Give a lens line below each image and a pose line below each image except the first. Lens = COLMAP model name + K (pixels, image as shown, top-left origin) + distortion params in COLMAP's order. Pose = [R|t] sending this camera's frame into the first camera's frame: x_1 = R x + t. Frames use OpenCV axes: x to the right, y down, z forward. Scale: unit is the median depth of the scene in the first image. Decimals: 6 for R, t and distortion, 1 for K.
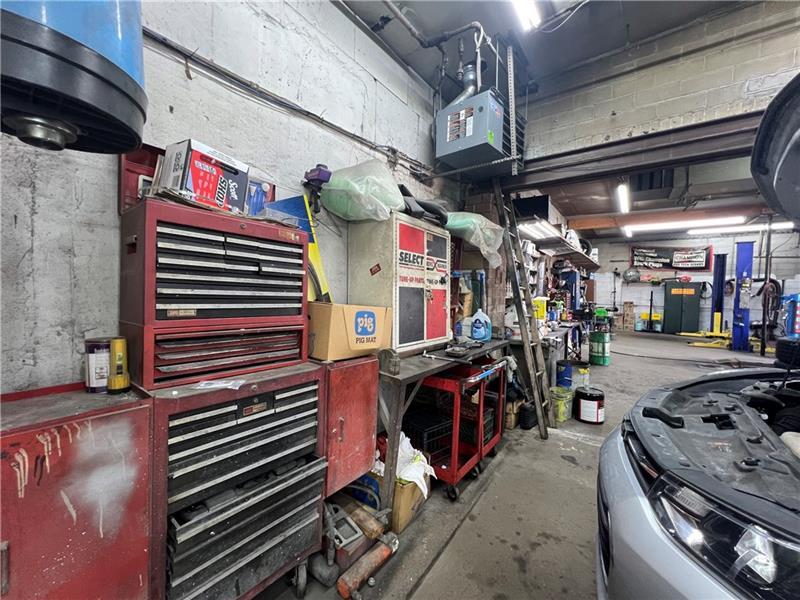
lens RADIAL K [[318.8, 0, 399.4], [0, 318.8, 300.8], [0, 0, 1]] dist [0.000587, -0.000099]
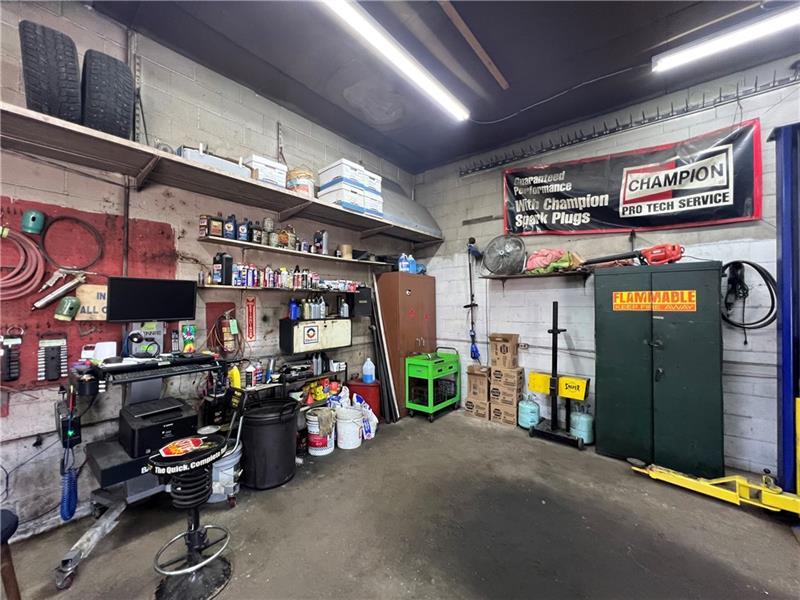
lens RADIAL K [[318.8, 0, 399.4], [0, 318.8, 300.8], [0, 0, 1]] dist [0.000587, -0.000099]
pose [[0.998814, -0.016684, -0.045747, 0.705776], [0.014389, 0.998643, -0.050043, -0.019761], [0.046520, 0.049326, 0.997699, 0.742468]]
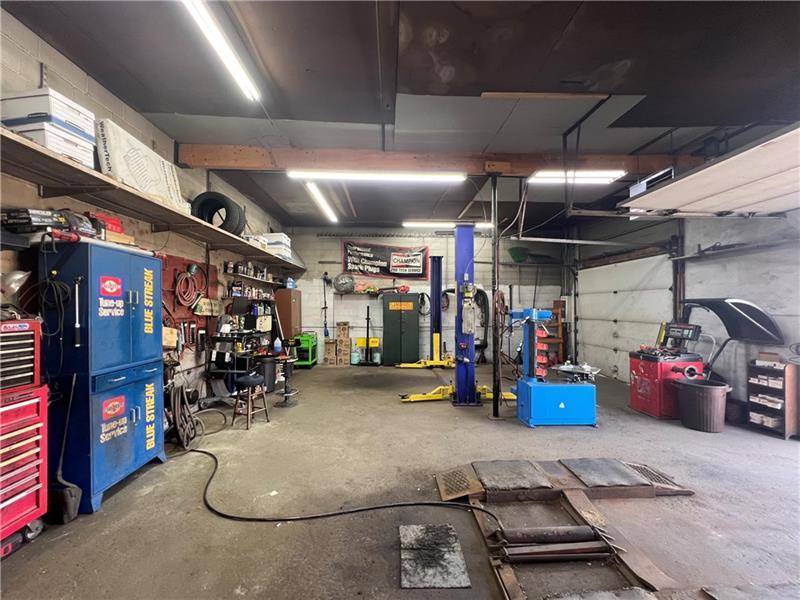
lens RADIAL K [[318.8, 0, 399.4], [0, 318.8, 300.8], [0, 0, 1]] dist [0.000587, -0.000099]
pose [[0.781210, -0.004553, 0.624252, 0.440110], [0.036051, 0.998634, -0.037833, -0.014058], [-0.623227, 0.052060, 0.780306, 0.443263]]
